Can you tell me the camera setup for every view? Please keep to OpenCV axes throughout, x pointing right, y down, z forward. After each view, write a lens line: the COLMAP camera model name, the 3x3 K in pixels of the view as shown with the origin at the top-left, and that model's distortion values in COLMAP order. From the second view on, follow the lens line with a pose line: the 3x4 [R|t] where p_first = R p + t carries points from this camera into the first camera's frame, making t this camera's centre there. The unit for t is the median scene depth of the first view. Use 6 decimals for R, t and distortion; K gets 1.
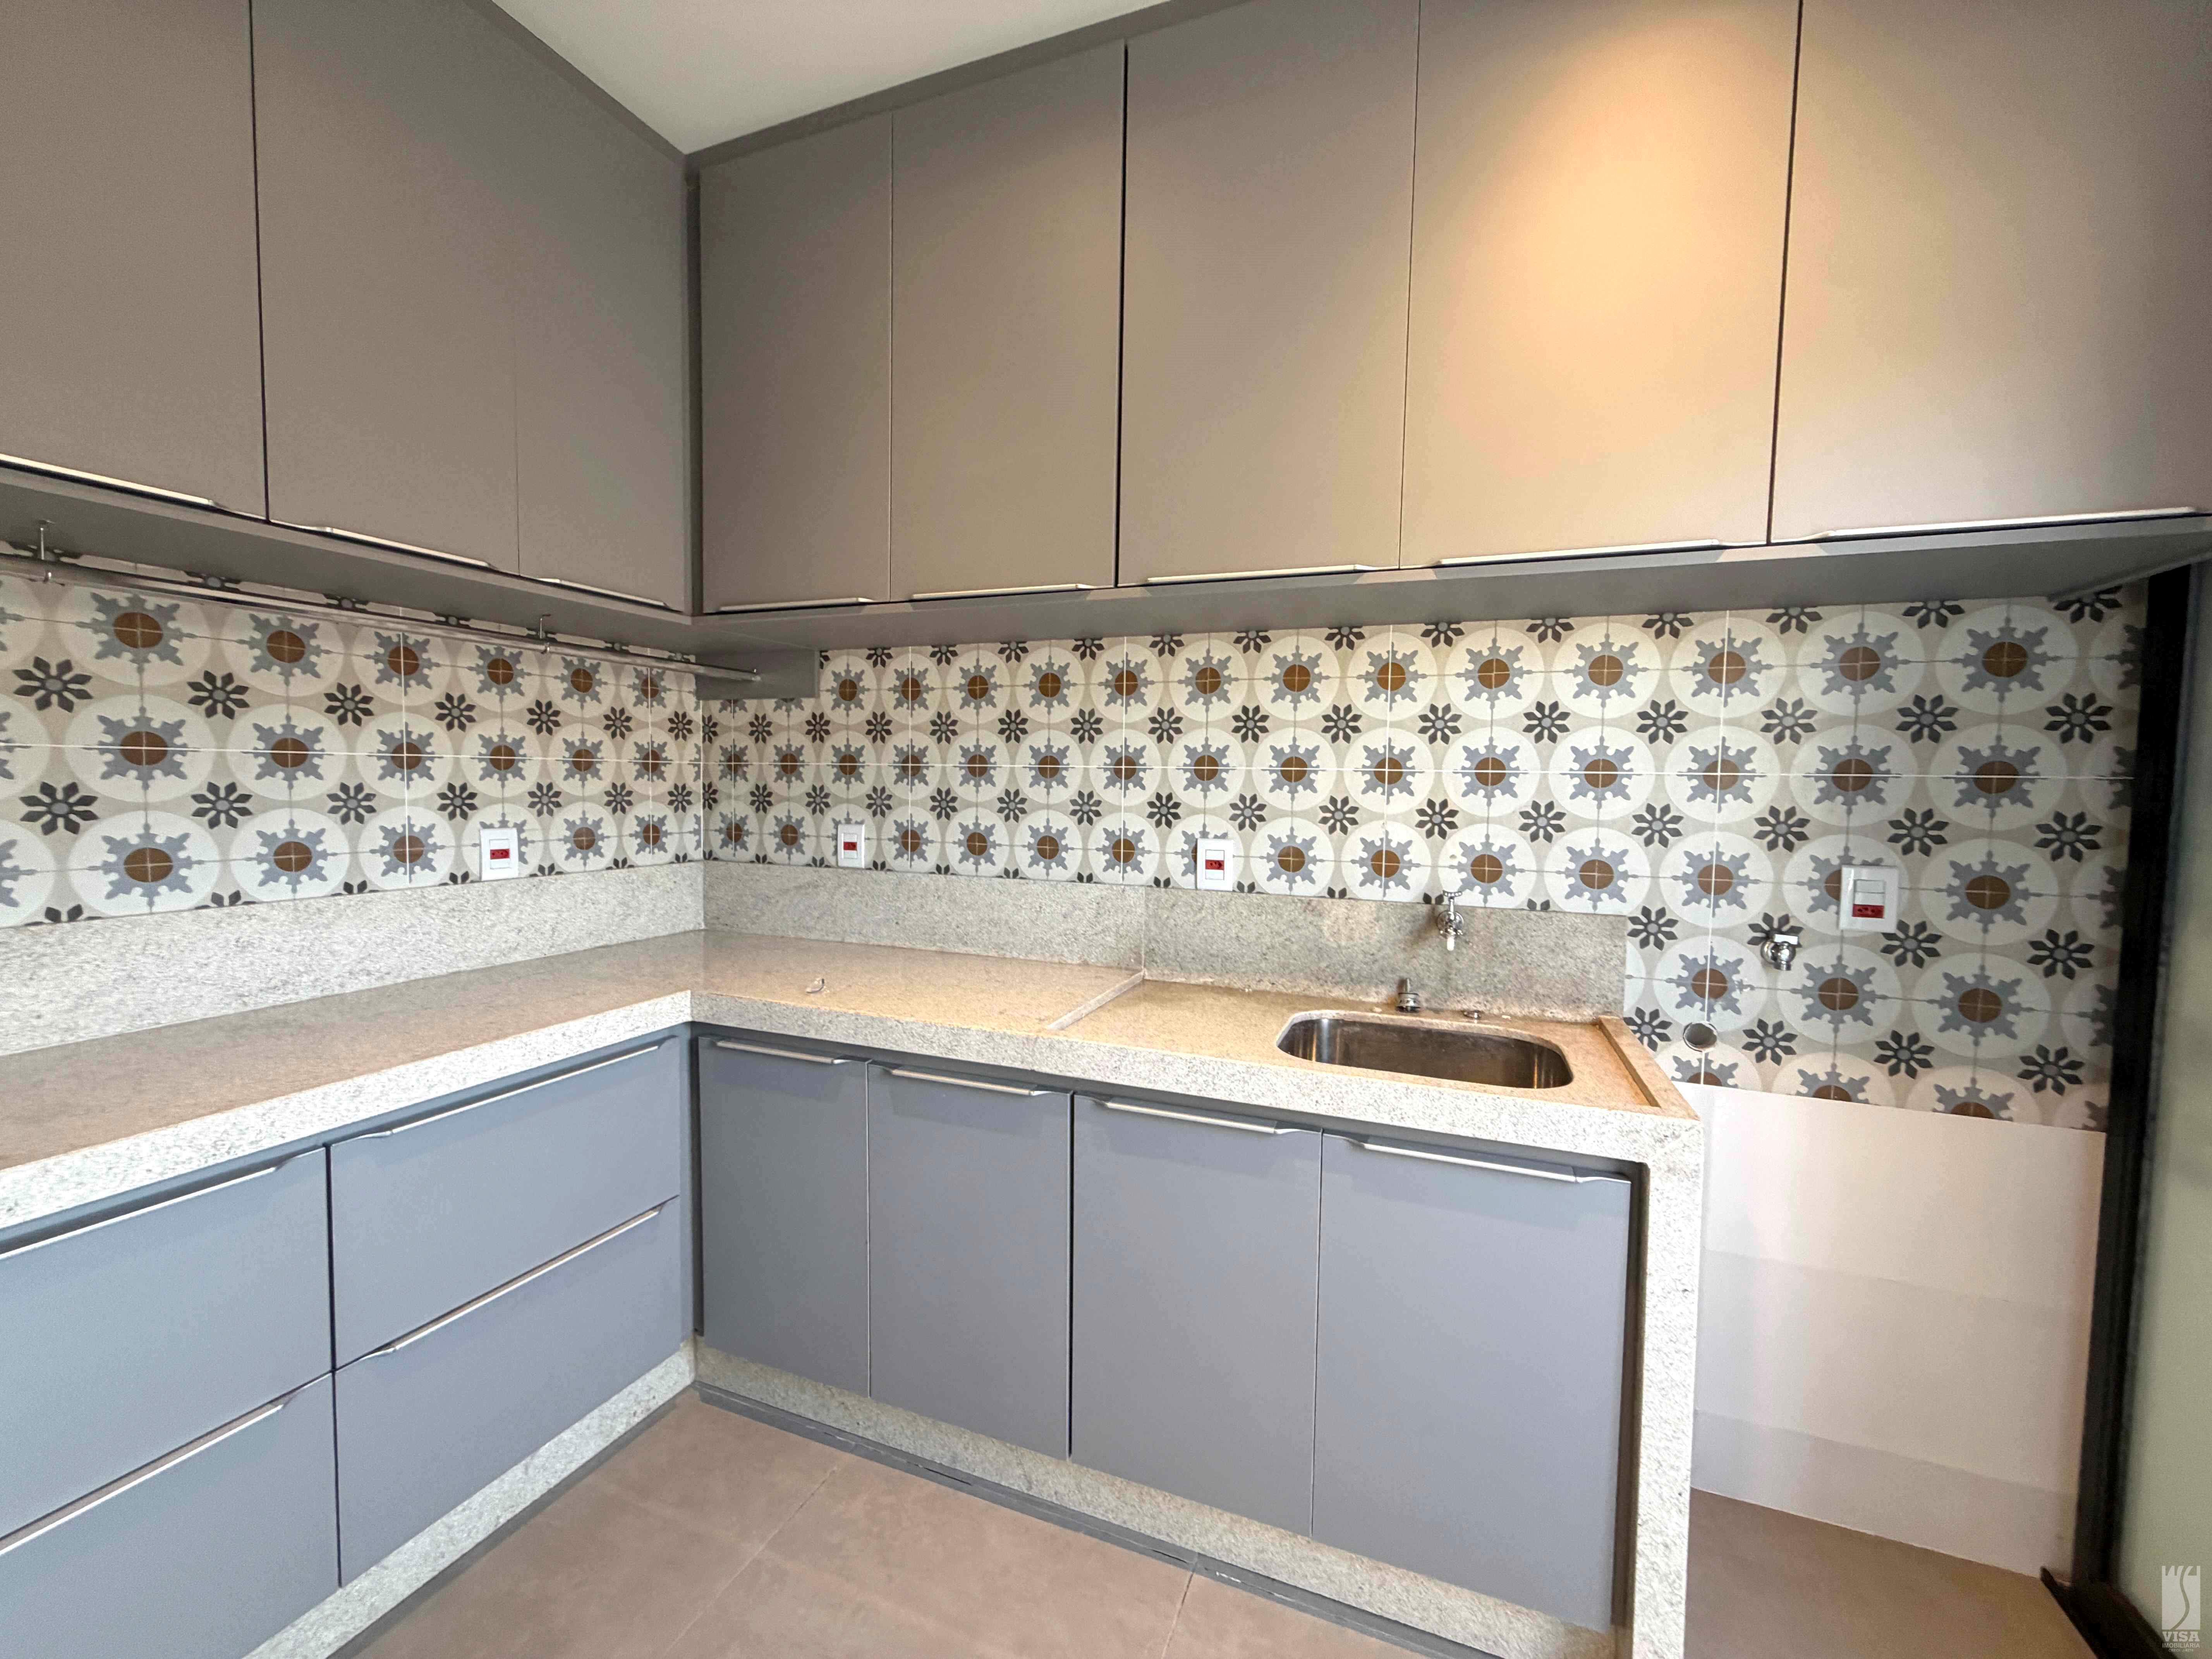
lens RADIAL K [[879.7, 0, 1103.1], [0, 879.7, 827.4], [0, 0, 1]] dist [-0.000491, -0.000086]
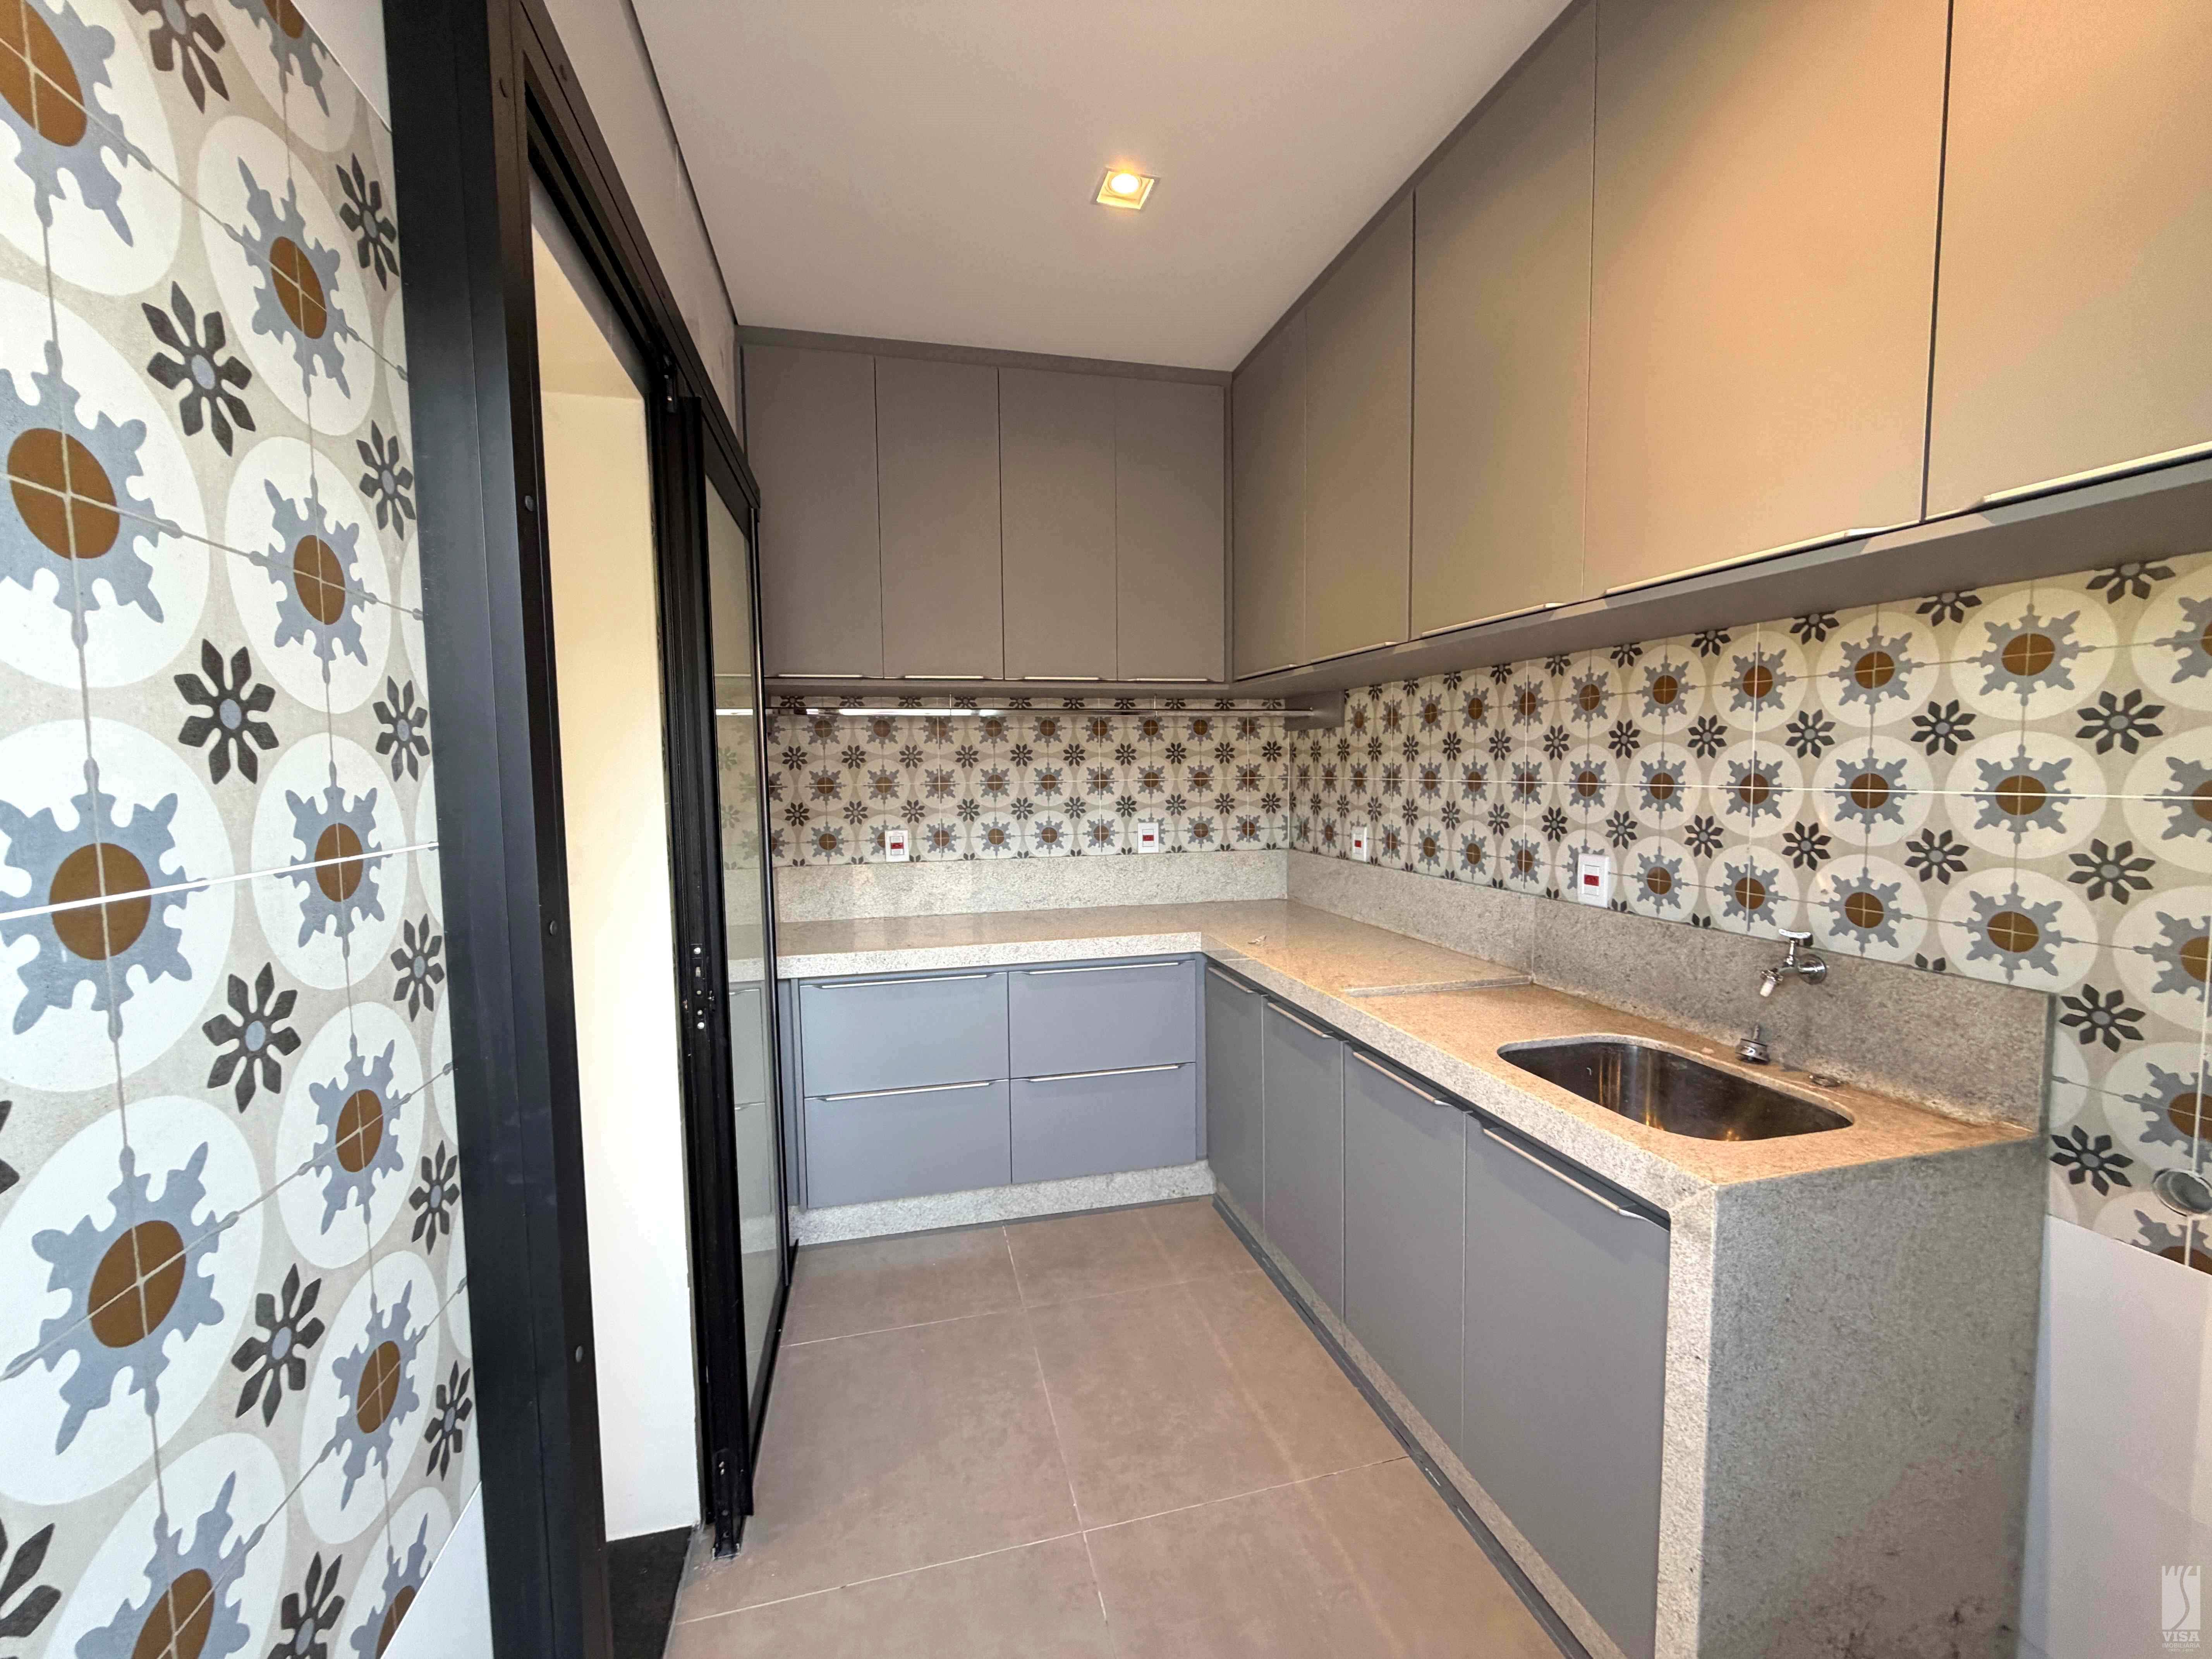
lens RADIAL K [[879.7, 0, 1103.1], [0, 879.7, 827.4], [0, 0, 1]] dist [-0.000491, -0.000086]
pose [[0.587972, 0.034343, -0.808152, 0.640448], [-0.023258, 0.999403, 0.025549, -0.032105], [0.808547, 0.003774, 0.588420, -0.046056]]
